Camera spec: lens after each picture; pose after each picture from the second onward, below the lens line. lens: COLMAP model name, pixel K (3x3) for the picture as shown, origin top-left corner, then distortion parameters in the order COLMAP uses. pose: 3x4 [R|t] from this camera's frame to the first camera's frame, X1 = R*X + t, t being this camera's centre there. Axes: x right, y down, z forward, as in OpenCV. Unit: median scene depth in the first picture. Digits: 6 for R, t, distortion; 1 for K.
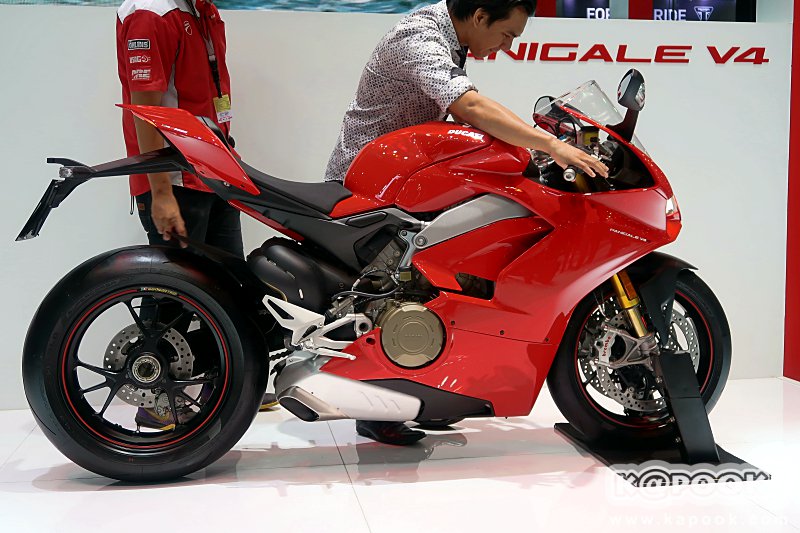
lens RADIAL K [[984.1, 0, 400.0], [0, 984.1, 266.5], [0, 0, 1]] dist [0.004508, -0.009402]
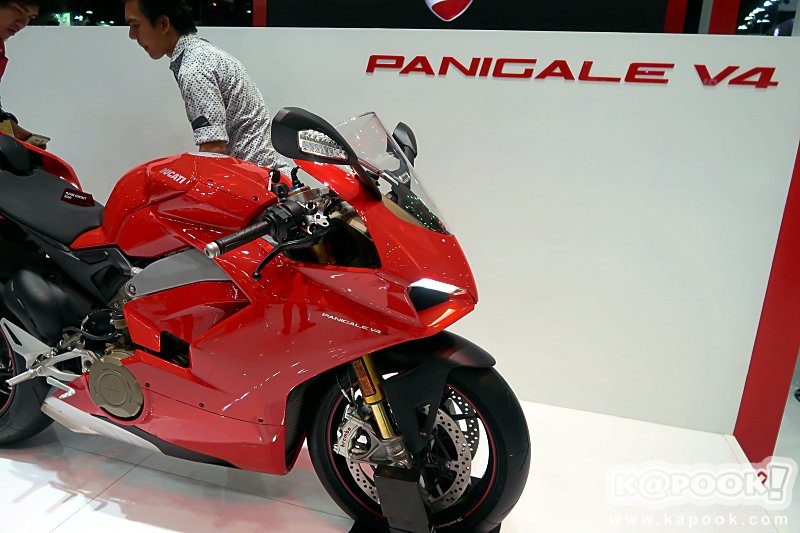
lens RADIAL K [[549.6, 0, 400.0], [0, 549.6, 266.5], [0, 0, 1]] dist [-0.018589, -0.000138]
pose [[0.902124, 0.161810, -0.399987, 0.433663], [-0.099451, 0.980036, 0.172162, -0.154599], [0.419859, -0.115532, 0.900206, 0.637797]]
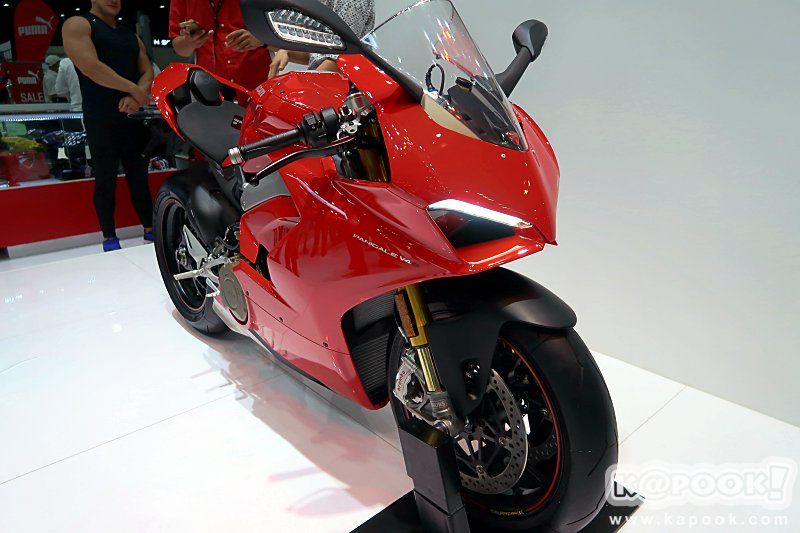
lens RADIAL K [[549.6, 0, 400.0], [0, 549.6, 266.5], [0, 0, 1]] dist [-0.018589, -0.000138]
pose [[0.537963, 0.275499, -0.796678, 0.543817], [-0.064573, 0.955777, 0.286914, -0.129567], [0.840491, -0.102906, 0.531963, 0.815711]]
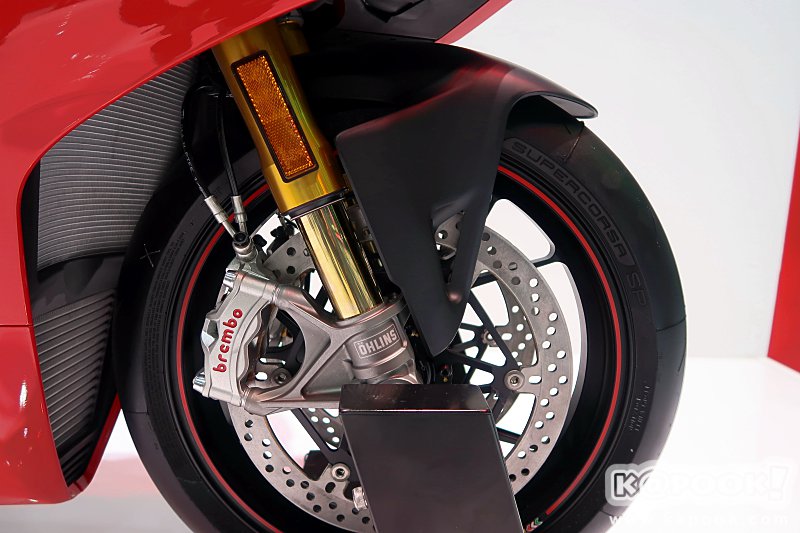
lens RADIAL K [[549.6, 0, 400.0], [0, 549.6, 266.5], [0, 0, 1]] dist [-0.018589, -0.000138]
pose [[0.983414, 0.068028, -0.168133, 0.297920], [-0.054019, 0.994783, 0.086539, 0.043879], [0.173143, -0.076021, 0.981958, 0.885152]]
